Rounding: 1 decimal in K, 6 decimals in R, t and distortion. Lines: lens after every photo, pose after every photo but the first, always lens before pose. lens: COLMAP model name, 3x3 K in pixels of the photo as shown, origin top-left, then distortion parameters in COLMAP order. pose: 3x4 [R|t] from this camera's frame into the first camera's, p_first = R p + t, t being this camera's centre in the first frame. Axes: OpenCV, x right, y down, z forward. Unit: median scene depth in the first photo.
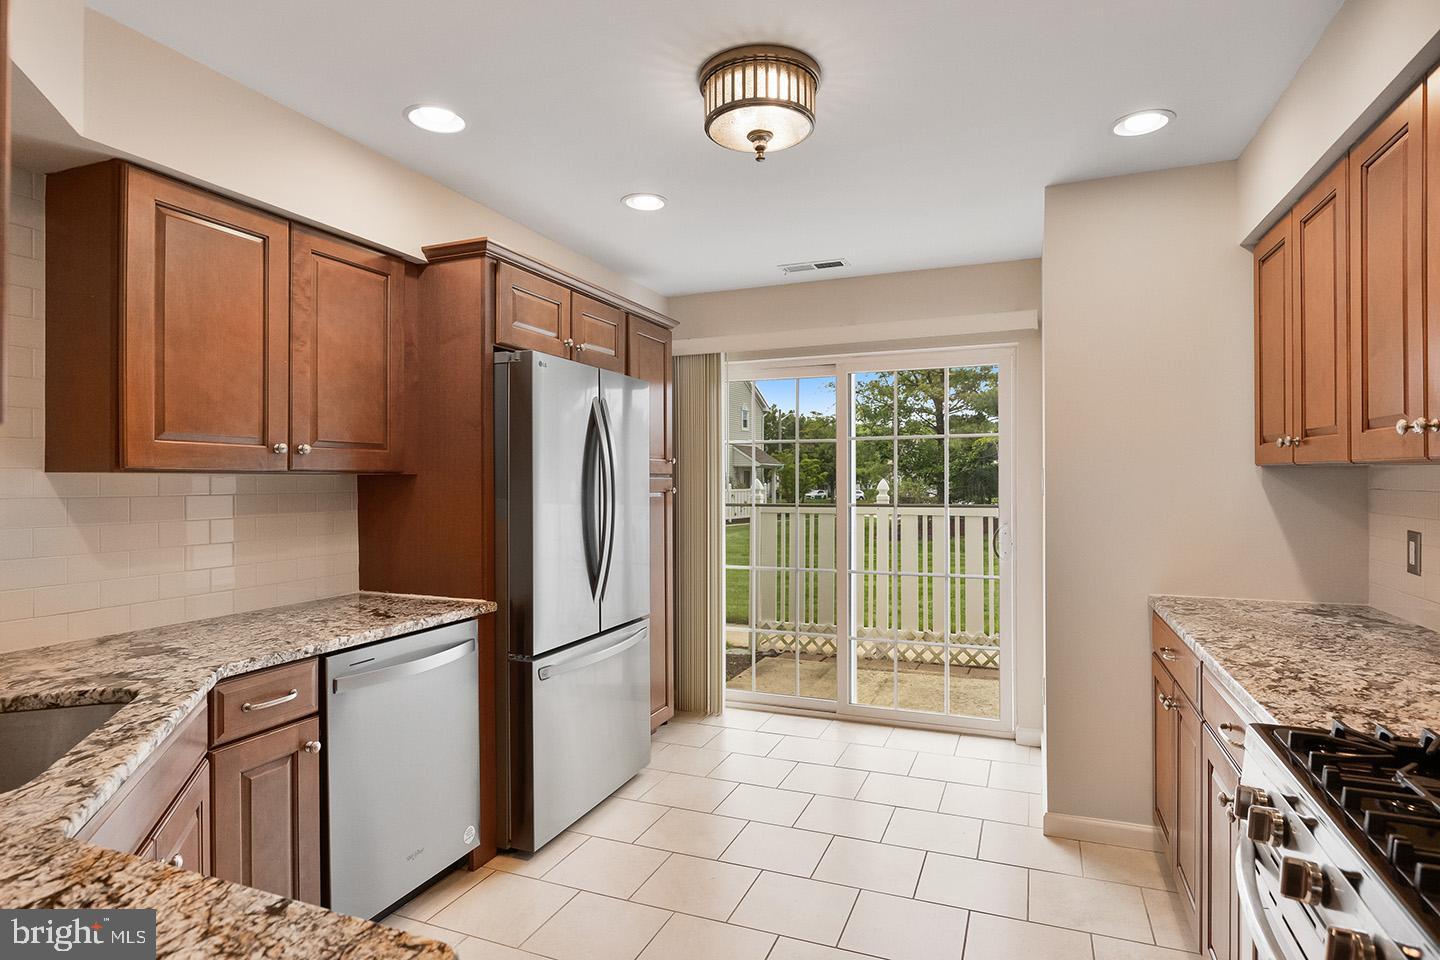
lens RADIAL K [[769.0, 0, 716.4], [0, 769.0, 484.4], [0, 0, 1]] dist [-0.011319, 0.004420]
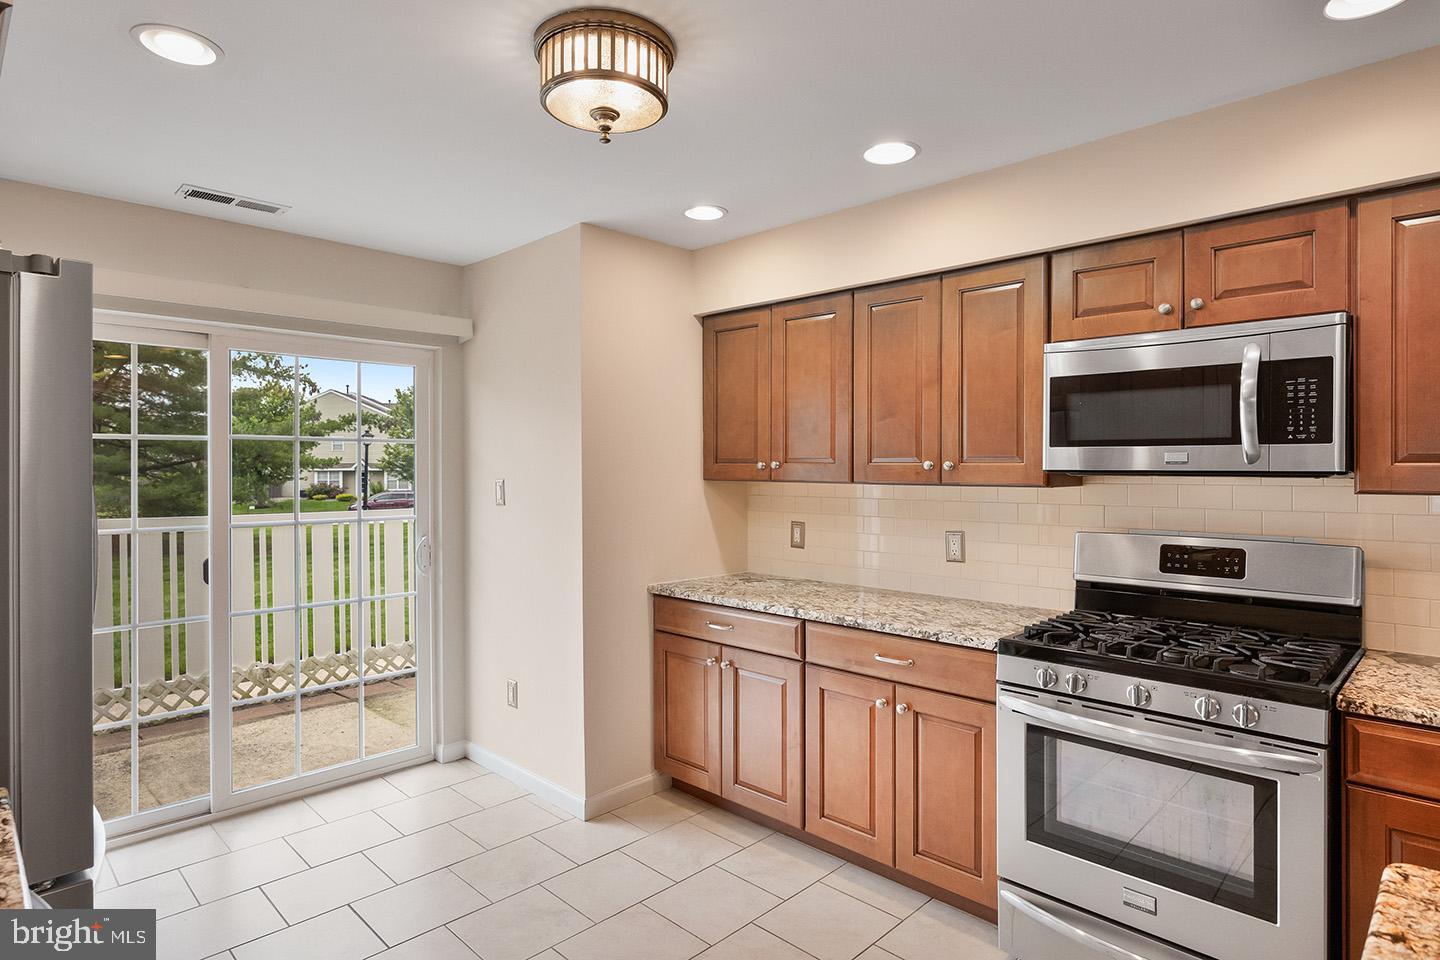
lens RADIAL K [[795.8, 0, 720.9], [0, 795.8, 468.8], [0, 0, 1]] dist [0.005220, -0.001226]
pose [[0.379766, 0.003864, 0.925075, -0.388224], [0.006418, 0.999956, -0.006811, -0.021640], [-0.925060, 0.008524, 0.379724, 0.281786]]
